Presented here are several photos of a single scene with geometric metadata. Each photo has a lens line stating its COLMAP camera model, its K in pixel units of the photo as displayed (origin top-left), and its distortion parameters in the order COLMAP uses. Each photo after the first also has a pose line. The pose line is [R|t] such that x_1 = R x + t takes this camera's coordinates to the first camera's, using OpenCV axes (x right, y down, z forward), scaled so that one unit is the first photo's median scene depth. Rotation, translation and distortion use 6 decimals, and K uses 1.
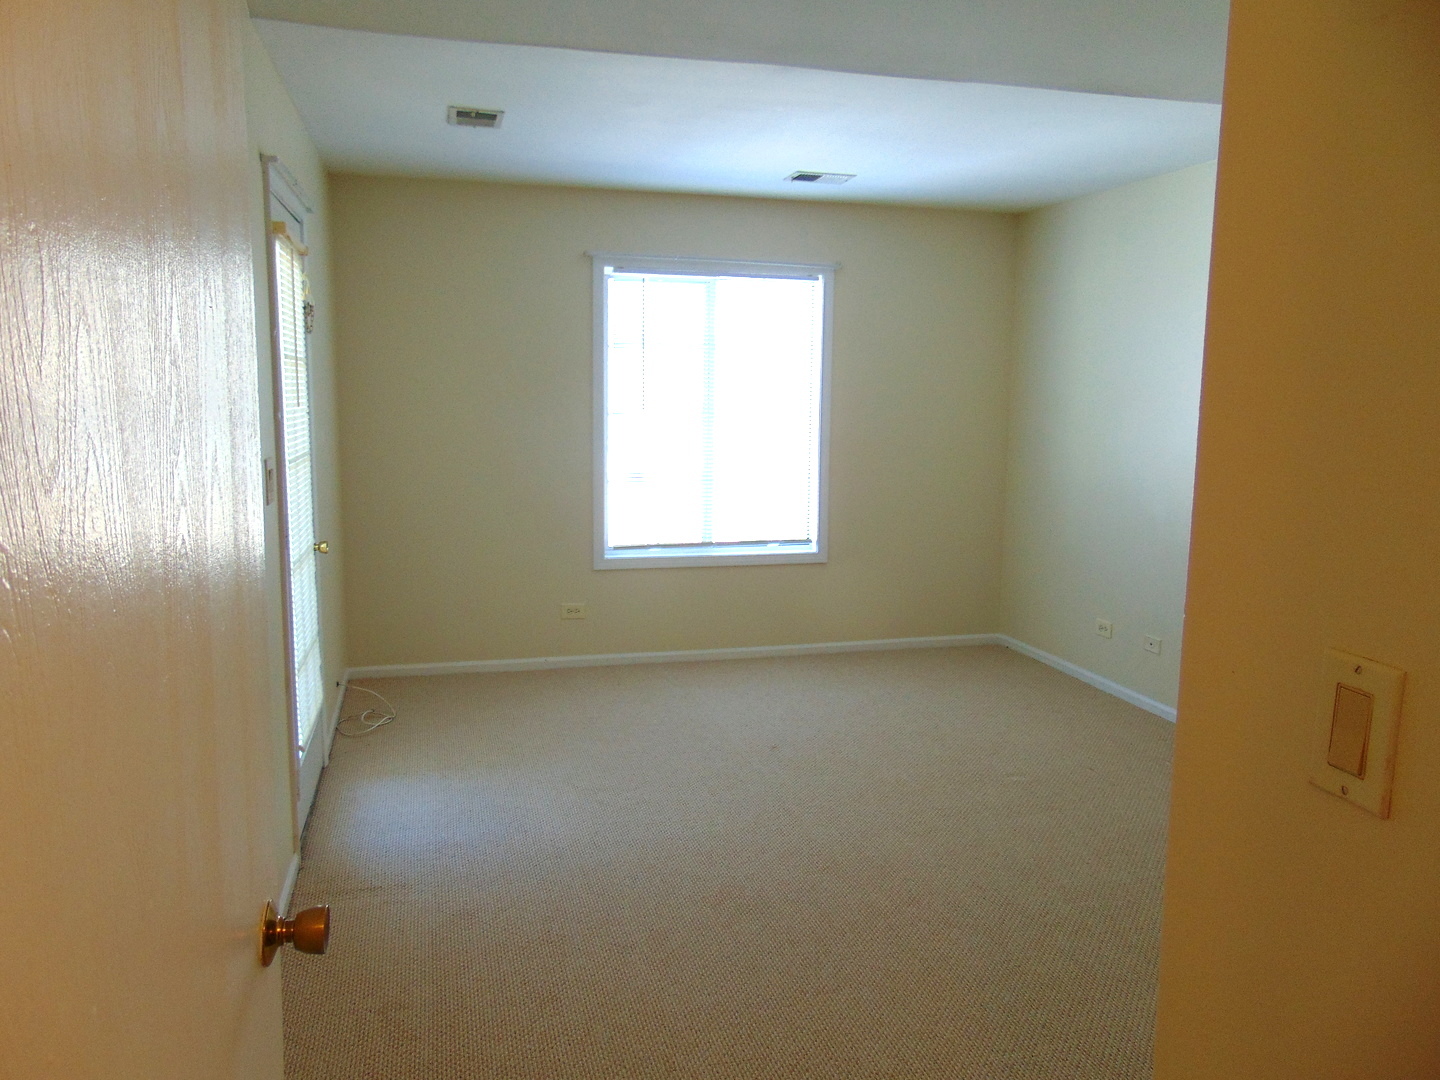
lens RADIAL K [[1075.1, 0, 718.1], [0, 1075.1, 536.4], [0, 0, 1]] dist [-0.030924, 0.066763]
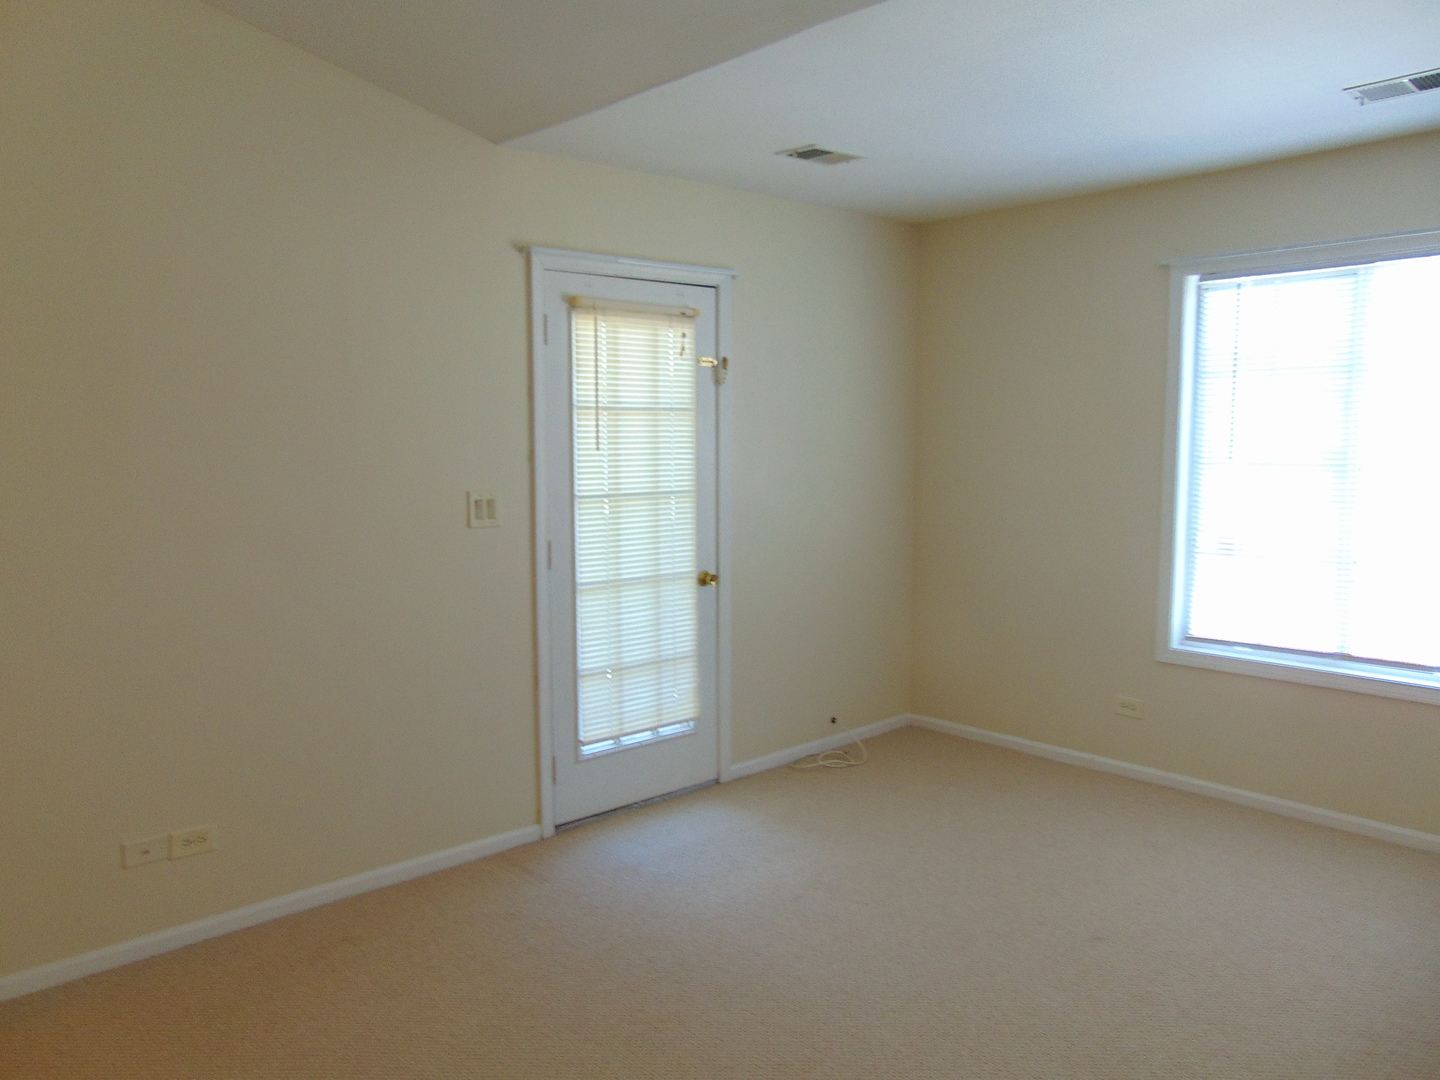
lens RADIAL K [[1075.1, 0, 719.7], [0, 1075.1, 545.2], [0, 0, 1]] dist [-0.030924, 0.066763]
pose [[0.483956, 0.079929, -0.871435, 0.418516], [-0.111691, 0.993317, 0.029080, -0.041412], [0.867935, 0.083258, 0.489649, 0.335270]]
